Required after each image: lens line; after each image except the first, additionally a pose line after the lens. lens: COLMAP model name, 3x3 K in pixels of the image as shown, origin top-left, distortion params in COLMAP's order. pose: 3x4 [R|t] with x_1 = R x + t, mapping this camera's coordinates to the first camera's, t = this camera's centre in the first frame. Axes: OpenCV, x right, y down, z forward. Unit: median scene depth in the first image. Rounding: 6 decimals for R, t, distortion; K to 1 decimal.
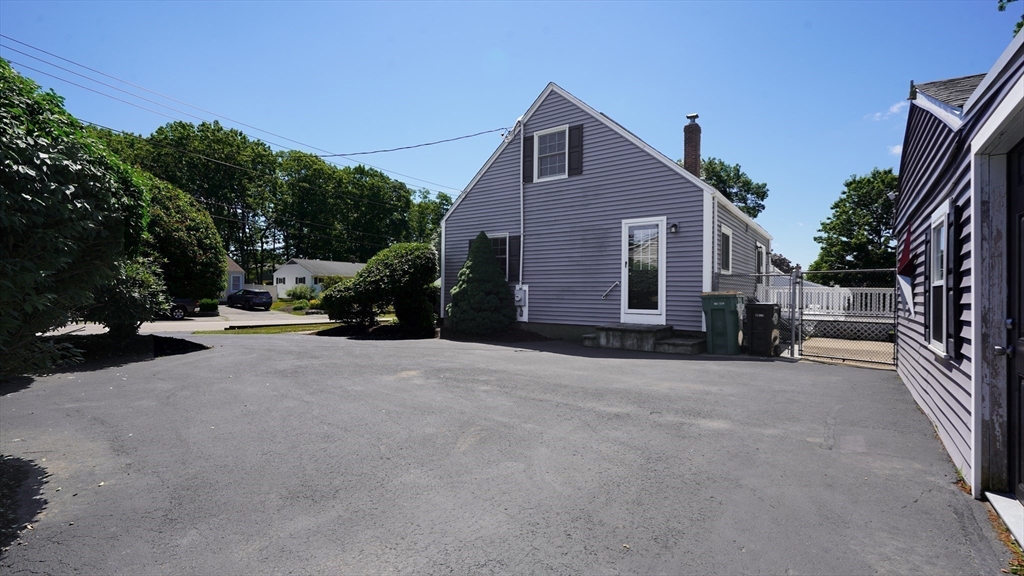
lens RADIAL K [[464.9, 0, 512.0], [0, 464.9, 288.0], [0, 0, 1]] dist [0.001025, 0.000530]
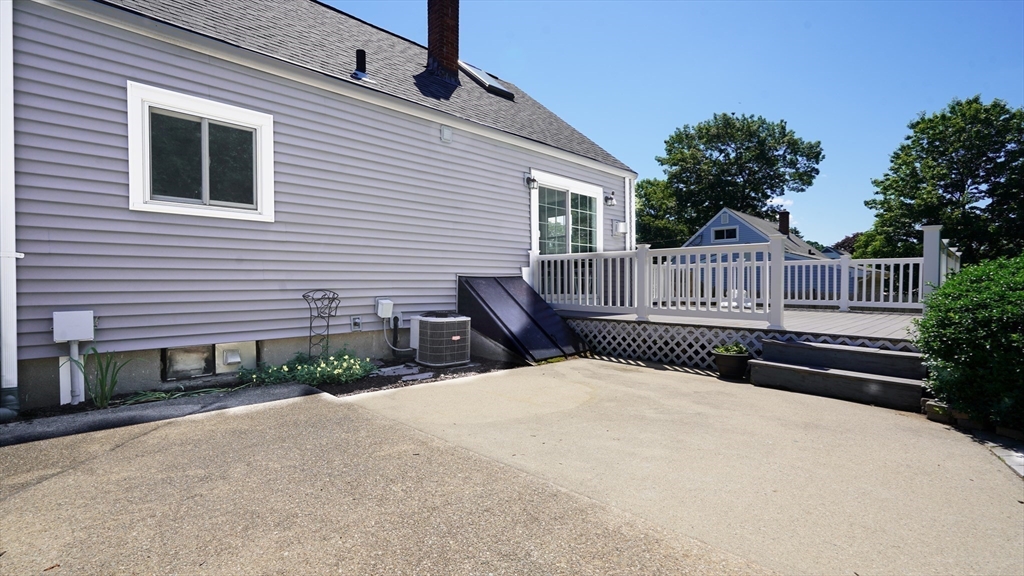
lens RADIAL K [[464.9, 0, 512.0], [0, 464.9, 288.0], [0, 0, 1]] dist [0.001025, 0.000530]
pose [[0.986490, -0.015667, -0.163072, 0.217007], [0.018068, 0.999749, 0.013251, 0.009760], [0.162824, -0.016018, 0.986525, 0.176265]]
